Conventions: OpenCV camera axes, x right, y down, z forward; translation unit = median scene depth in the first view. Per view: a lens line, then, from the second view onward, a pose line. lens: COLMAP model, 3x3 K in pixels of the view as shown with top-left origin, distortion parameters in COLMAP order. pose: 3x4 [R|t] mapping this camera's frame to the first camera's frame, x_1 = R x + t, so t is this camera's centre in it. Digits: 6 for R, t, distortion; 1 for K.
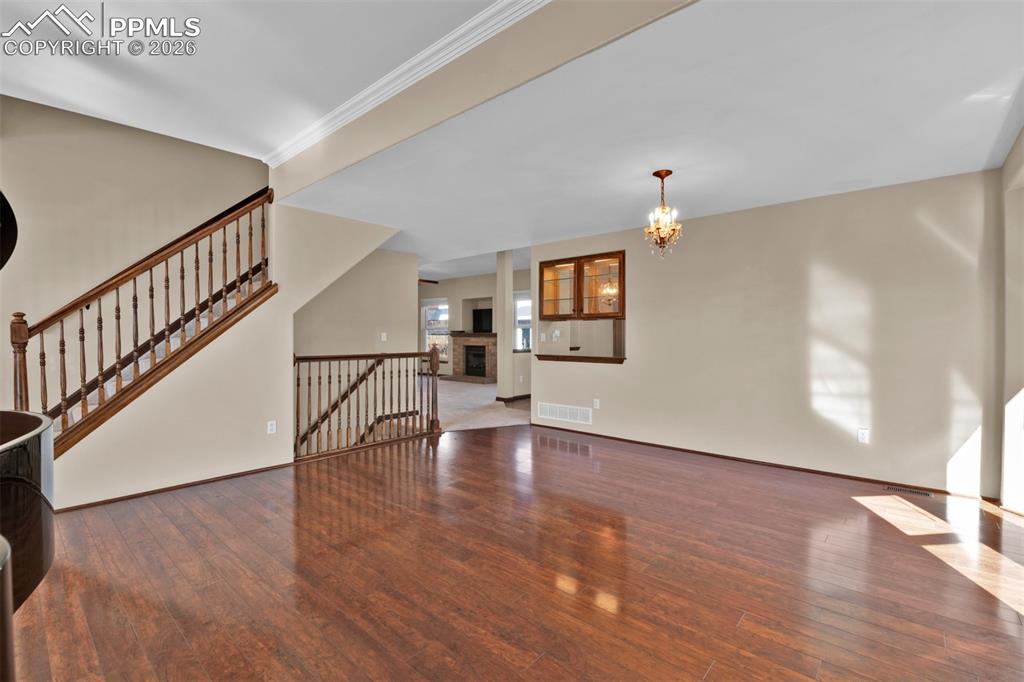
lens RADIAL K [[455.9, 0, 512.2], [0, 455.9, 341.3], [0, 0, 1]] dist [-0.014182, -0.001584]
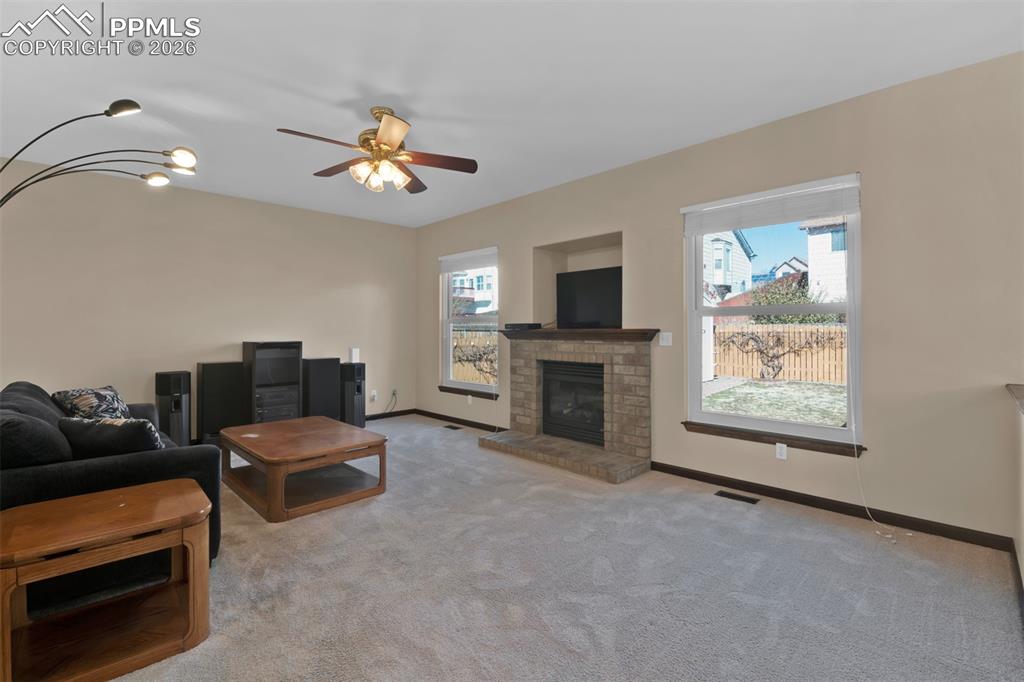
lens RADIAL K [[460.1, 0, 510.5], [0, 460.1, 334.4], [0, 0, 1]] dist [-0.011114, 0.000098]
pose [[0.996672, -0.004249, -0.081406, -0.096880], [0.003880, 0.999981, -0.004690, -0.011777], [0.081425, 0.004359, 0.996670, 0.589021]]
